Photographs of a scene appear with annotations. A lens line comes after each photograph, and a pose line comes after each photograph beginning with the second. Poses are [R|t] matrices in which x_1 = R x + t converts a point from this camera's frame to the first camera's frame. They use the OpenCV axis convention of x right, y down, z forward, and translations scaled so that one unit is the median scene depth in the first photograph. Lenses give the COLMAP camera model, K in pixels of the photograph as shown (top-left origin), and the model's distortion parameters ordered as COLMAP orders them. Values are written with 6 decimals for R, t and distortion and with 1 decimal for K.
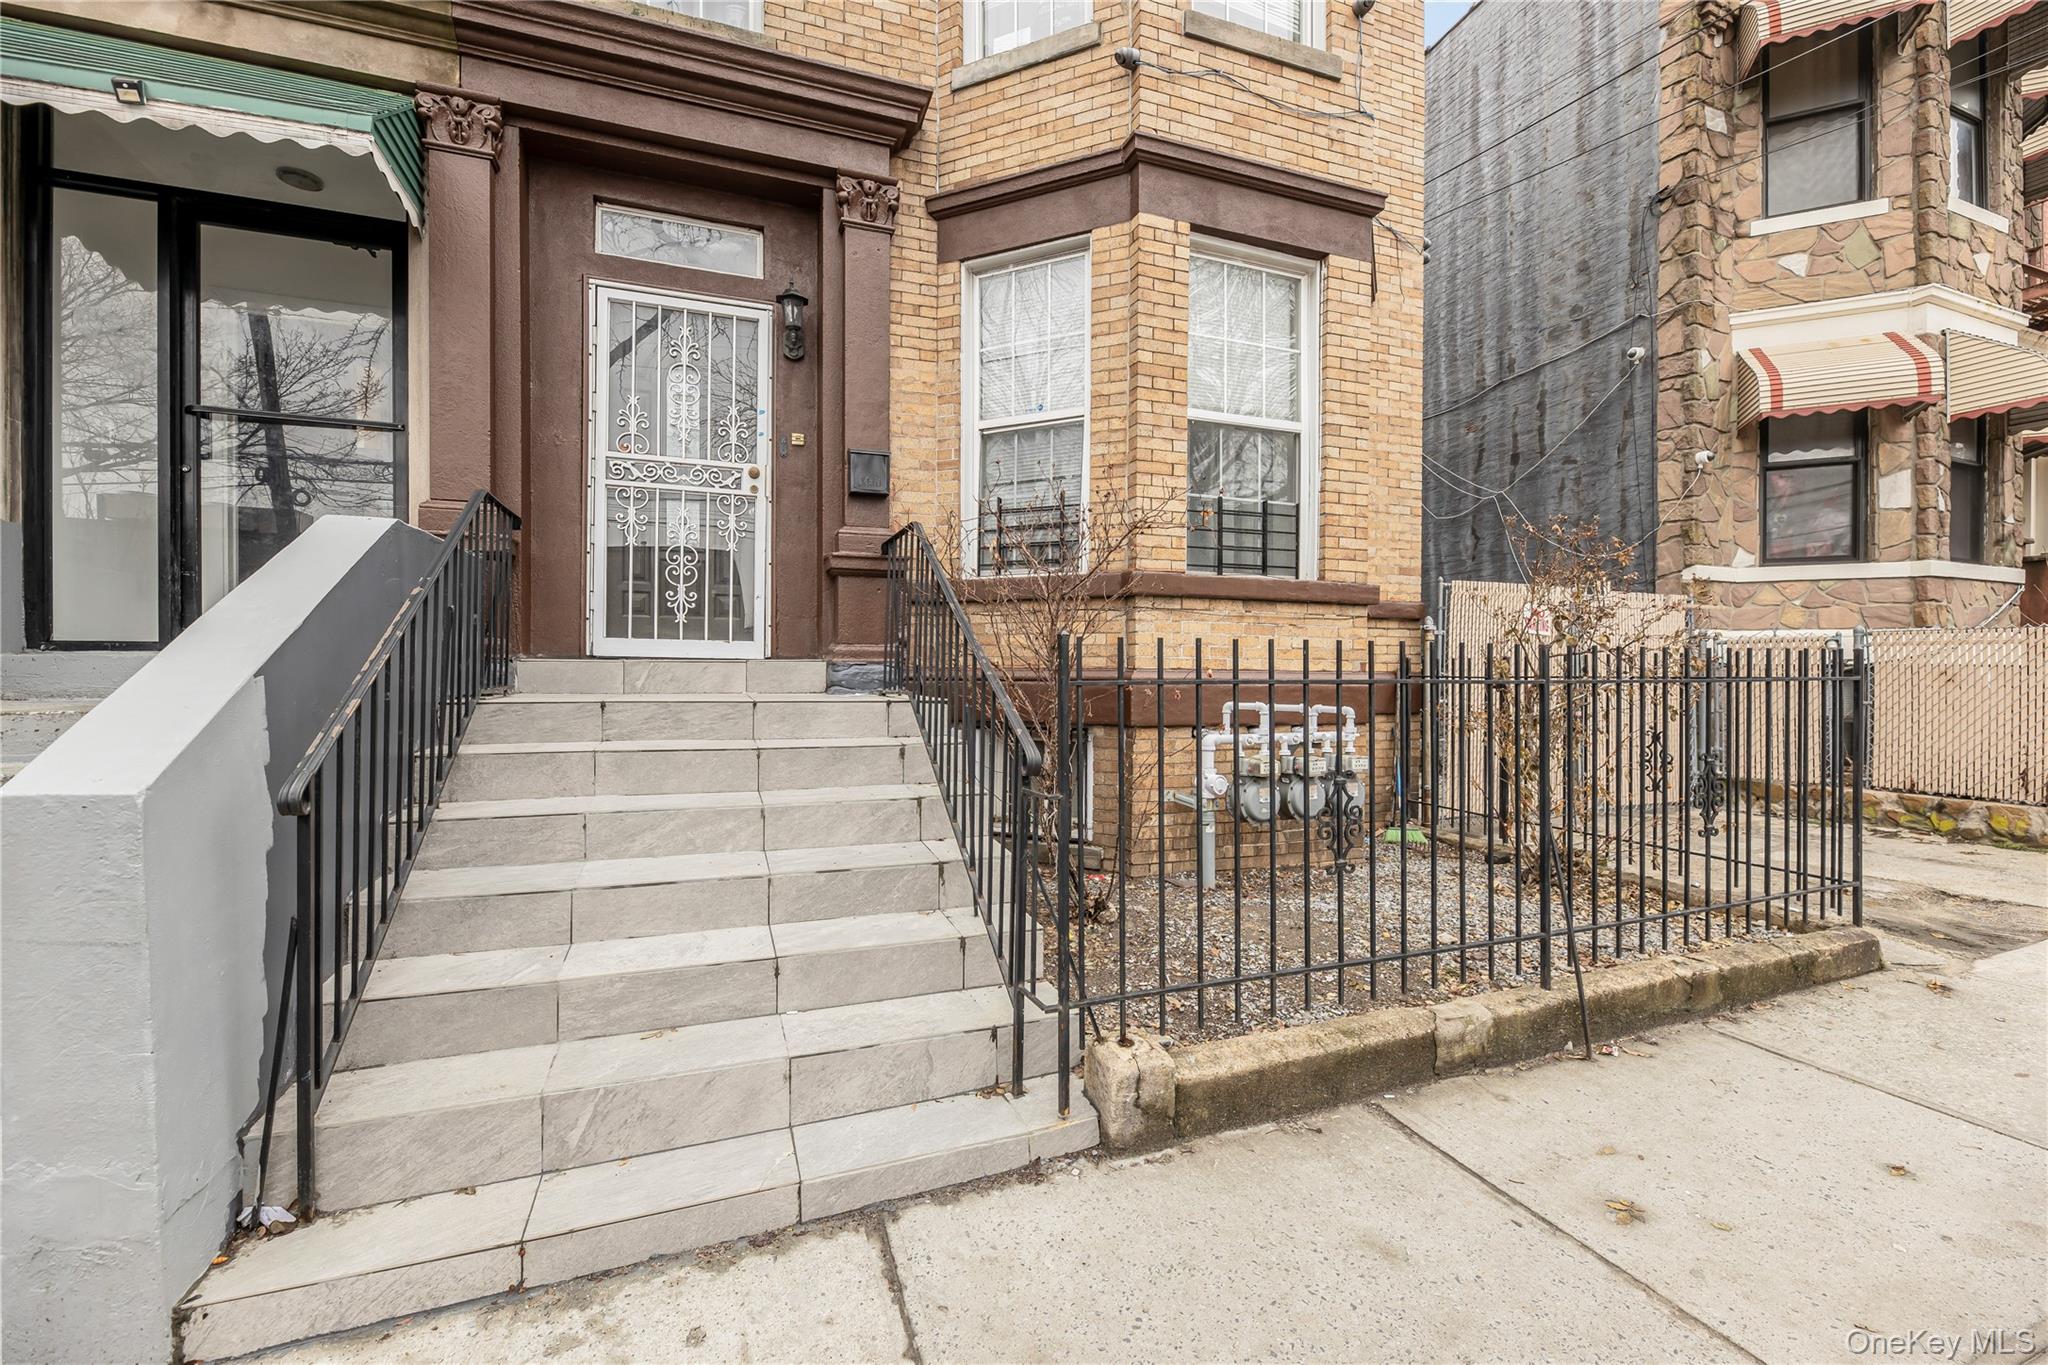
lens RADIAL K [[843.7, 0, 1016.6], [0, 843.7, 681.7], [0, 0, 1]] dist [-0.002497, -0.001108]
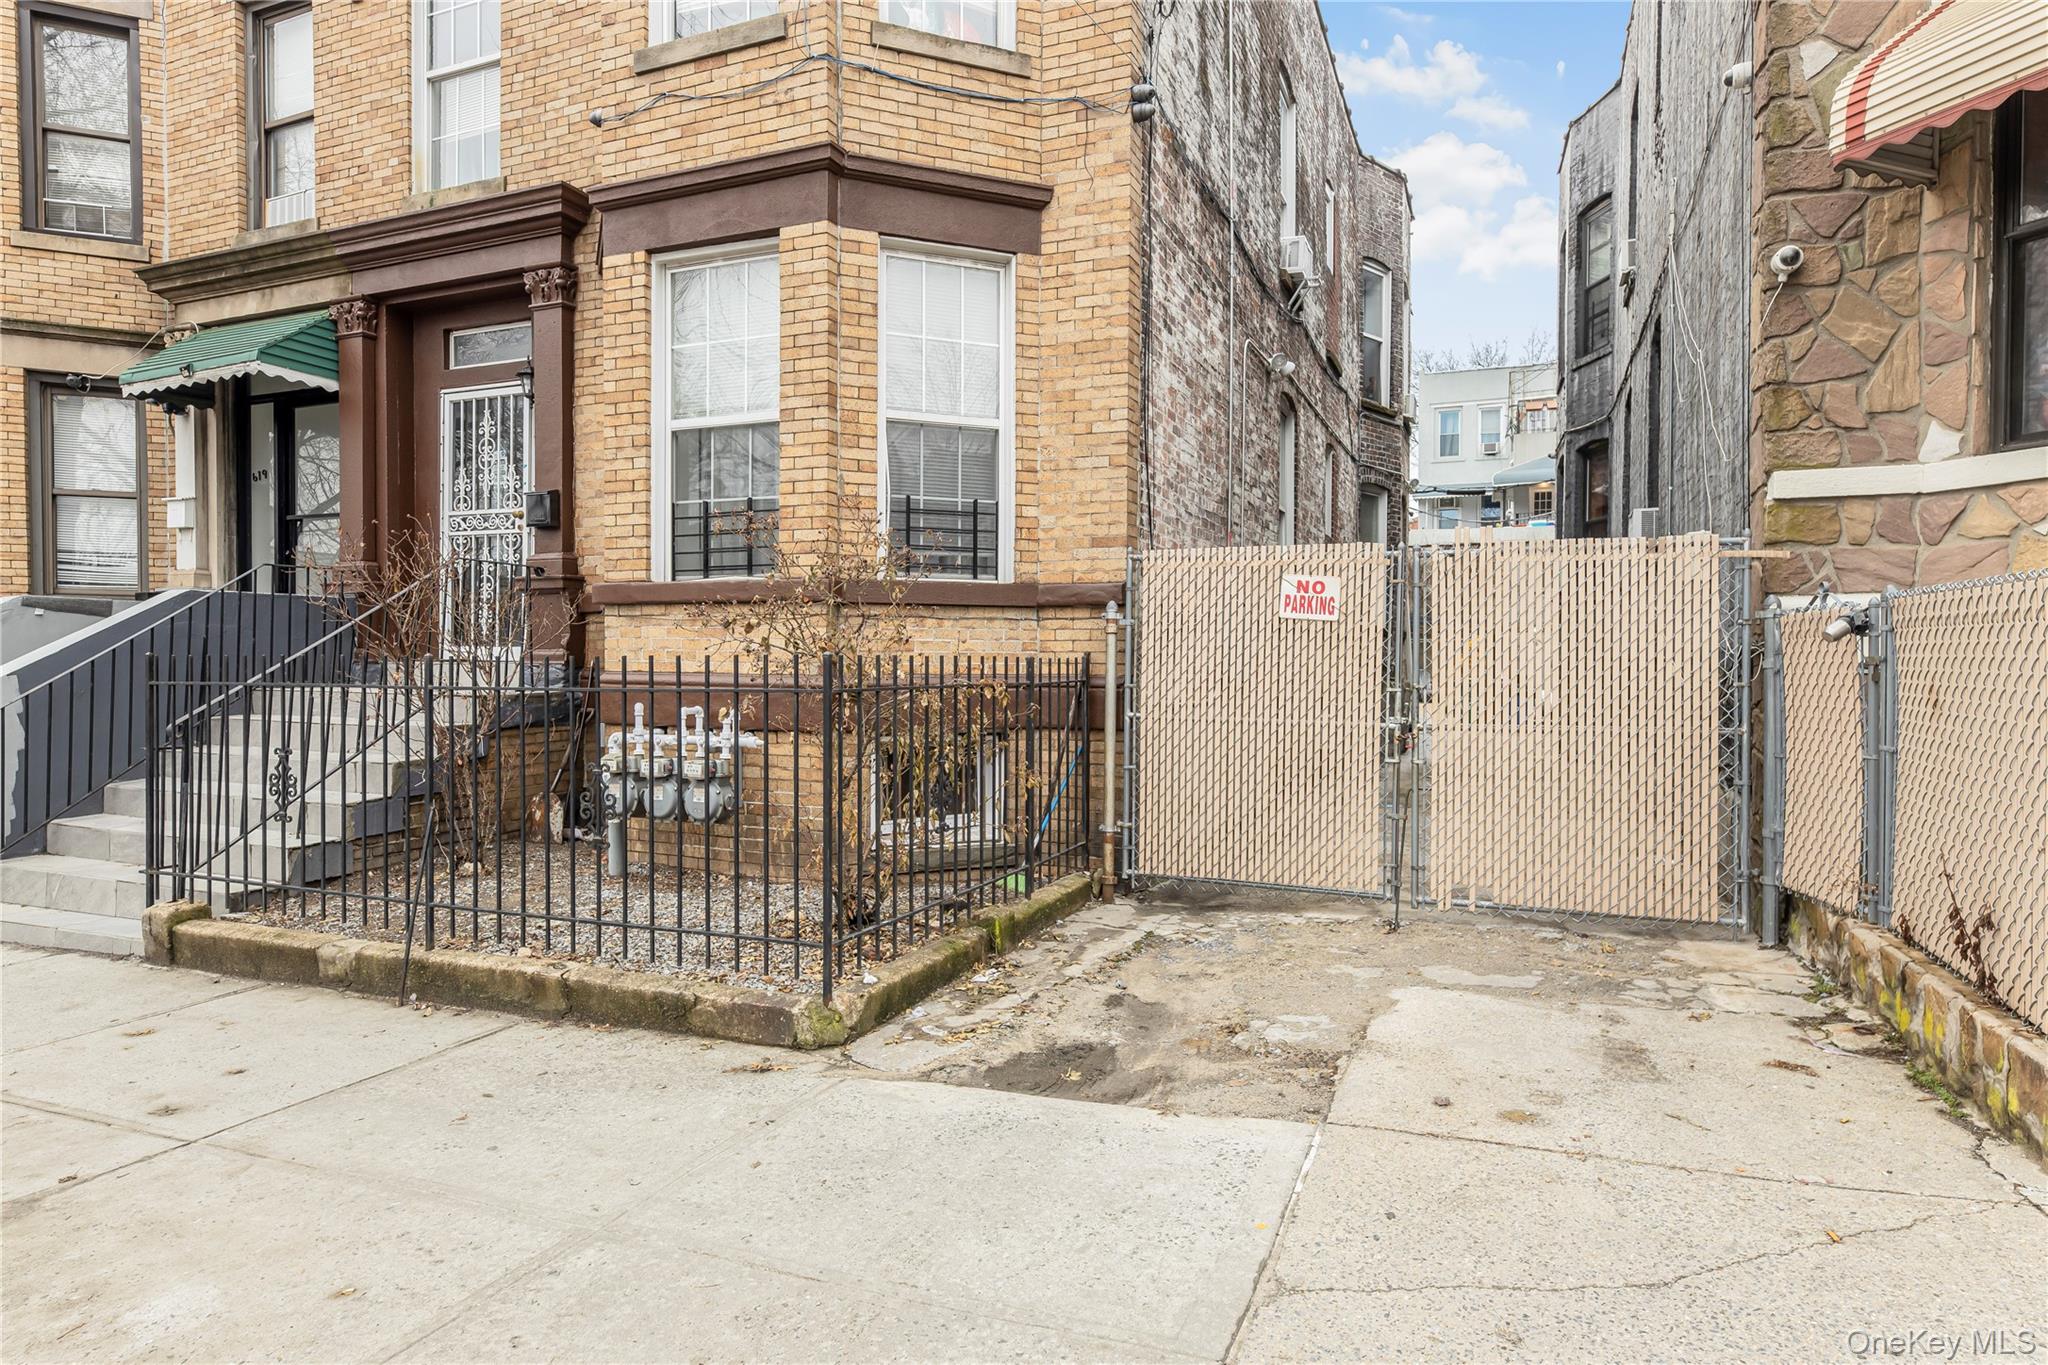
lens RADIAL K [[1169.8, 0, 1024.0], [0, 1169.8, 682.5], [0, 0, 1]] dist [0.001403, 0.000621]
pose [[0.724497, 0.012208, -0.689169, 1.514894], [-0.008678, 0.999925, 0.008589, -0.017753], [0.689223, -0.000242, 0.724549, 0.254907]]
